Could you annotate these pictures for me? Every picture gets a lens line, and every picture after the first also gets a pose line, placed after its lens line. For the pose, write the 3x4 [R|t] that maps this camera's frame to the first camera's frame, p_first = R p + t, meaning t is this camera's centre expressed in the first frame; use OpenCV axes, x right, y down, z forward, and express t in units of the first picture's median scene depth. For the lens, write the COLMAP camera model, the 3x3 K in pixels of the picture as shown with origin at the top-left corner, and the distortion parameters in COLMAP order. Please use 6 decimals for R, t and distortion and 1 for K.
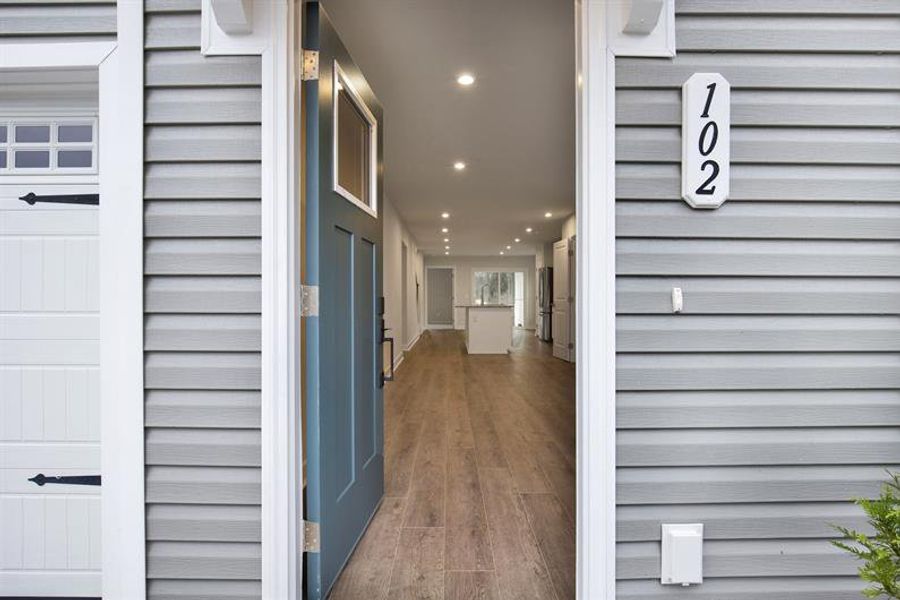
lens RADIAL K [[482.5, 0, 445.4], [0, 482.5, 300.3], [0, 0, 1]] dist [-0.007805, -0.000642]
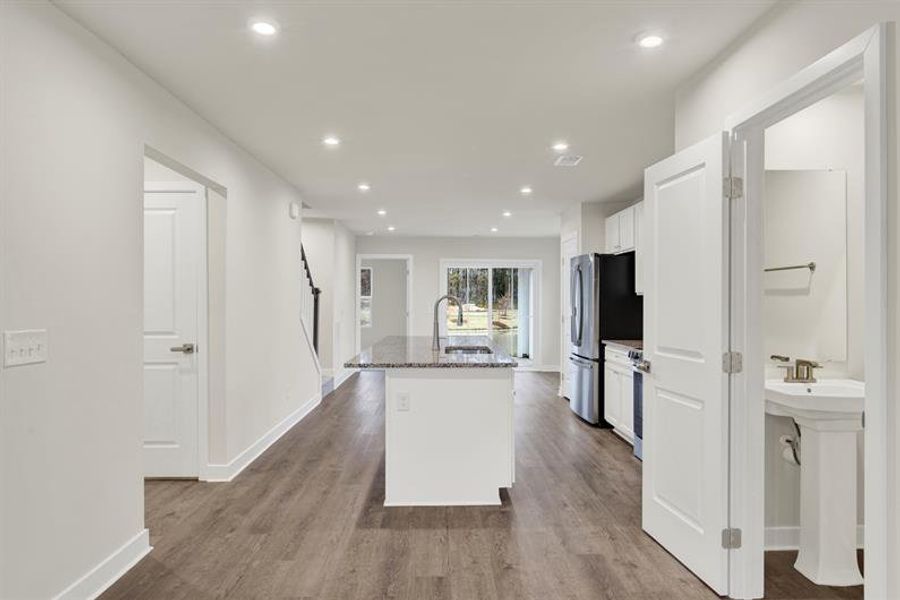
lens RADIAL K [[557.7, 0, 459.2], [0, 557.7, 304.9], [0, 0, 1]] dist [0.021304, 0.002347]
pose [[0.999177, 0.004477, 0.040309, 0.061544], [-0.004705, 0.999973, 0.005579, -0.022220], [-0.040283, -0.005764, 0.999172, 0.444840]]
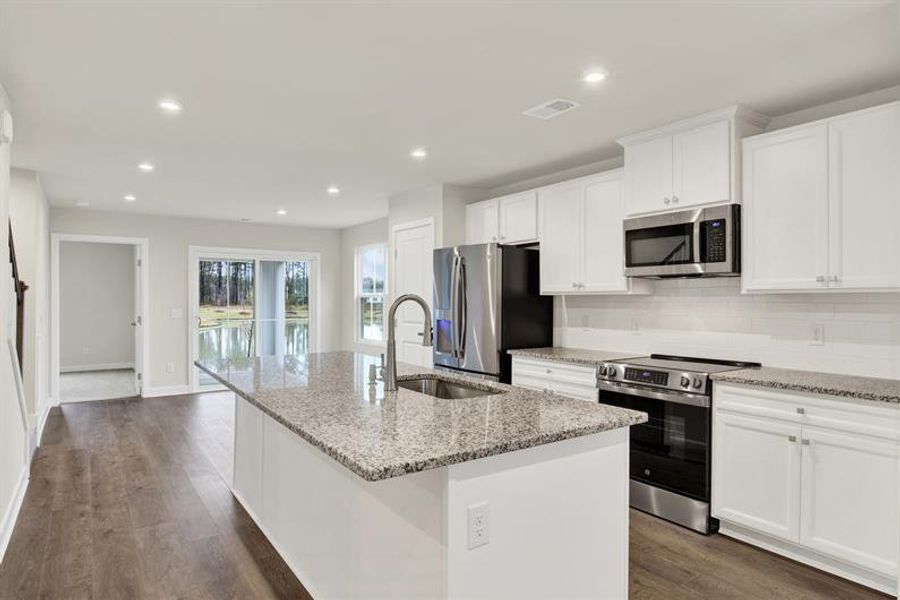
lens RADIAL K [[504.0, 0, 431.1], [0, 504.0, 297.3], [0, 0, 1]] dist [0.001215, 0.001458]
pose [[0.819521, 0.003693, 0.573037, -0.031536], [0.000301, 0.999976, -0.006875, -0.023997], [-0.573049, 0.005807, 0.819500, 0.636045]]
